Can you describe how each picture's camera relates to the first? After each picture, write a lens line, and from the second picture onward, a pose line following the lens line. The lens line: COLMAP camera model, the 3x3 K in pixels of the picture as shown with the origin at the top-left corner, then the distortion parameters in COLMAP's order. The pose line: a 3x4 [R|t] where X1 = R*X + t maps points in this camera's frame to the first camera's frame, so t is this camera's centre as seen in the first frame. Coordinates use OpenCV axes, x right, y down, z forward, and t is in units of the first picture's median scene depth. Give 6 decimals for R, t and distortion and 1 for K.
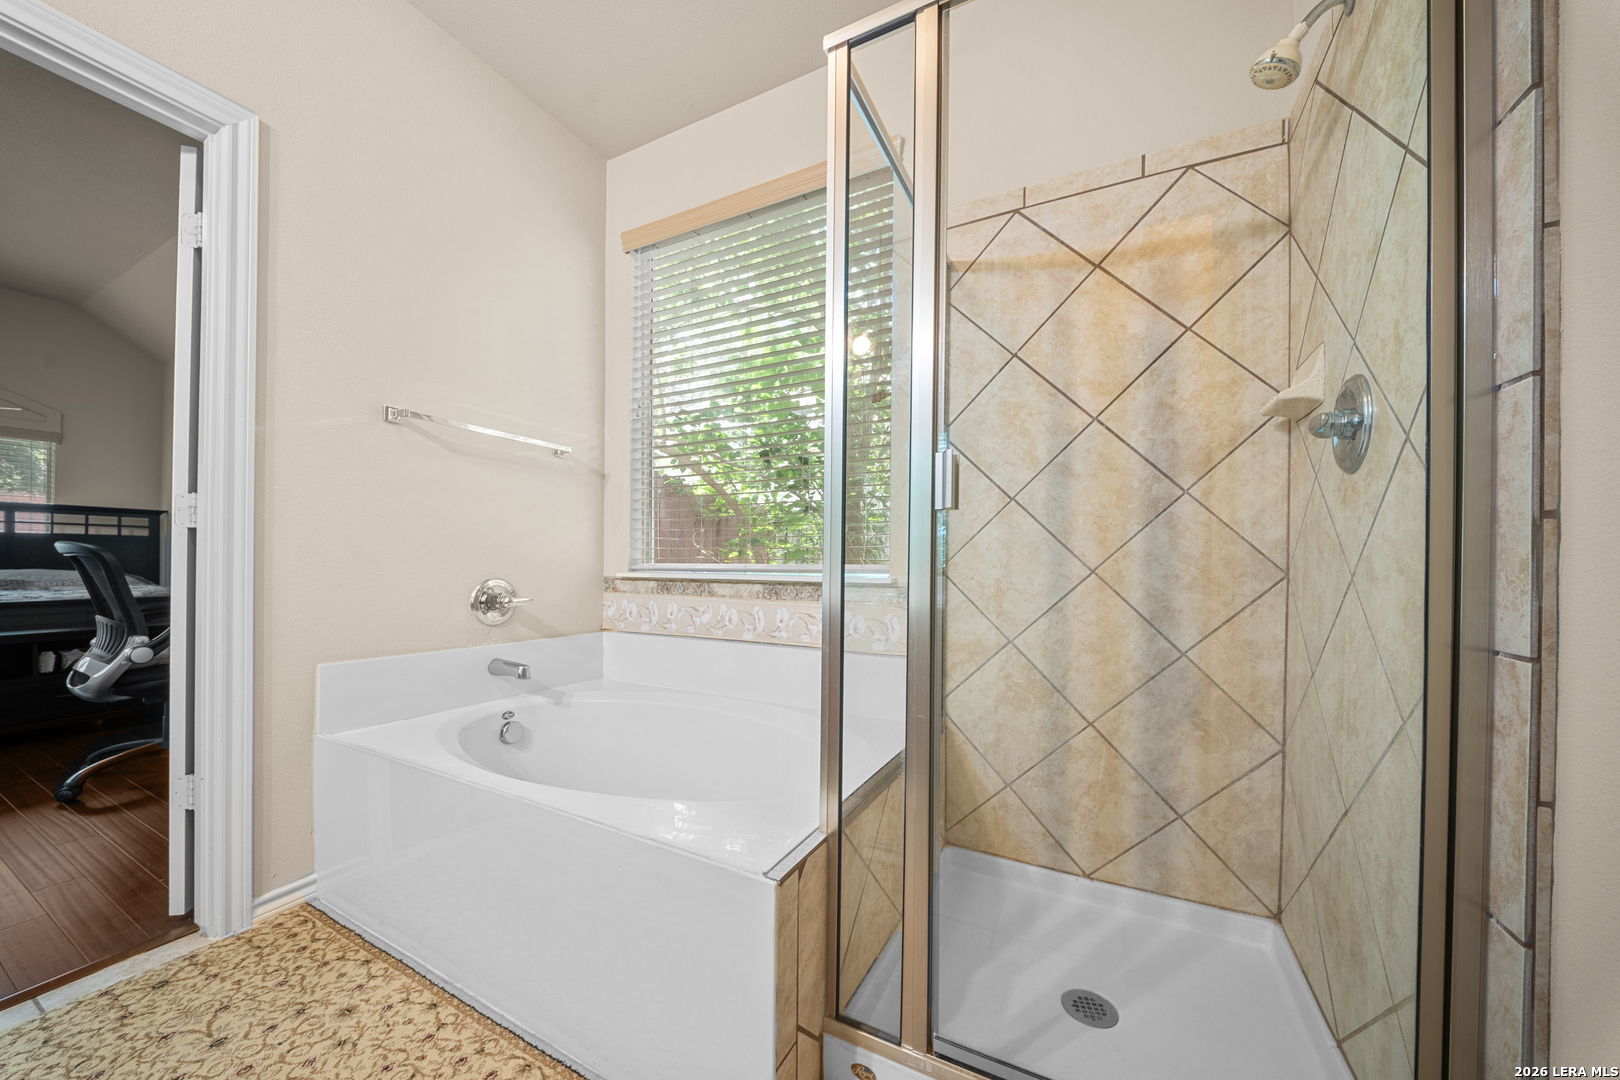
lens RADIAL K [[561.1, 0, 819.1], [0, 561.1, 555.9], [0, 0, 1]] dist [0.000673, -0.004897]
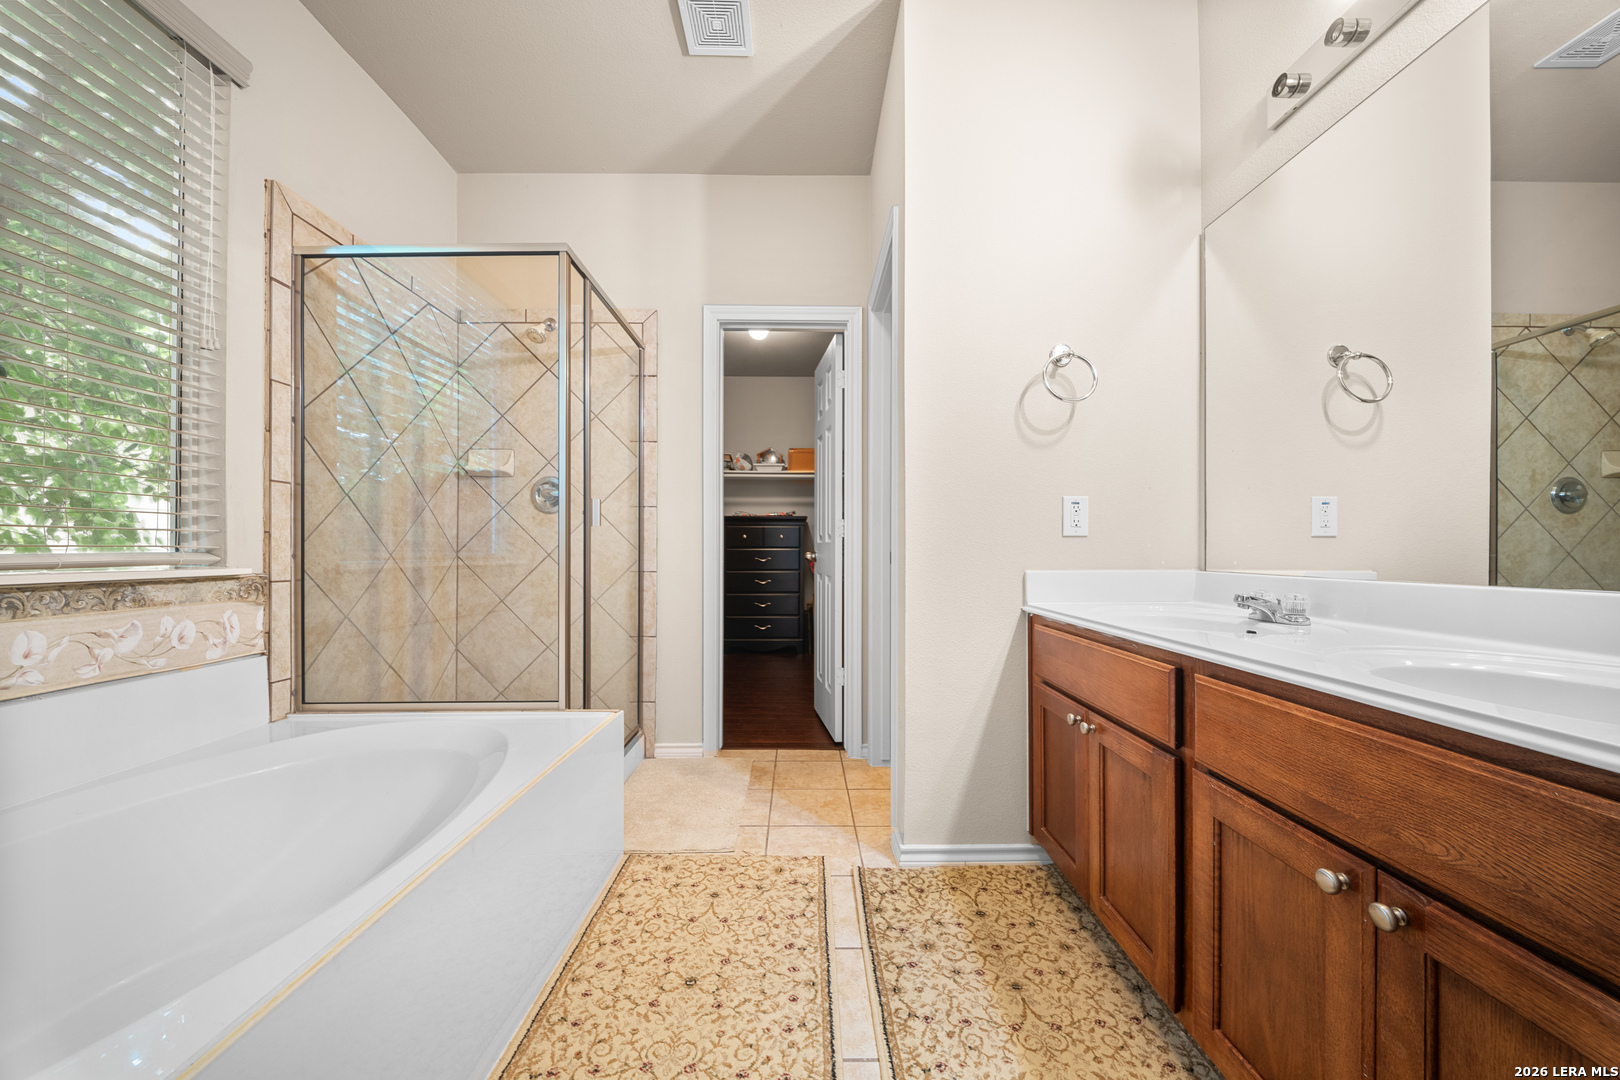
lens RADIAL K [[561.1, 0, 819.1], [0, 561.1, 555.9], [0, 0, 1]] dist [0.000673, -0.004897]
pose [[-0.463573, -0.016241, 0.885910, -1.138977], [-0.004971, 0.999864, 0.015729, 0.002767], [-0.886045, 0.002887, -0.463591, 0.660511]]
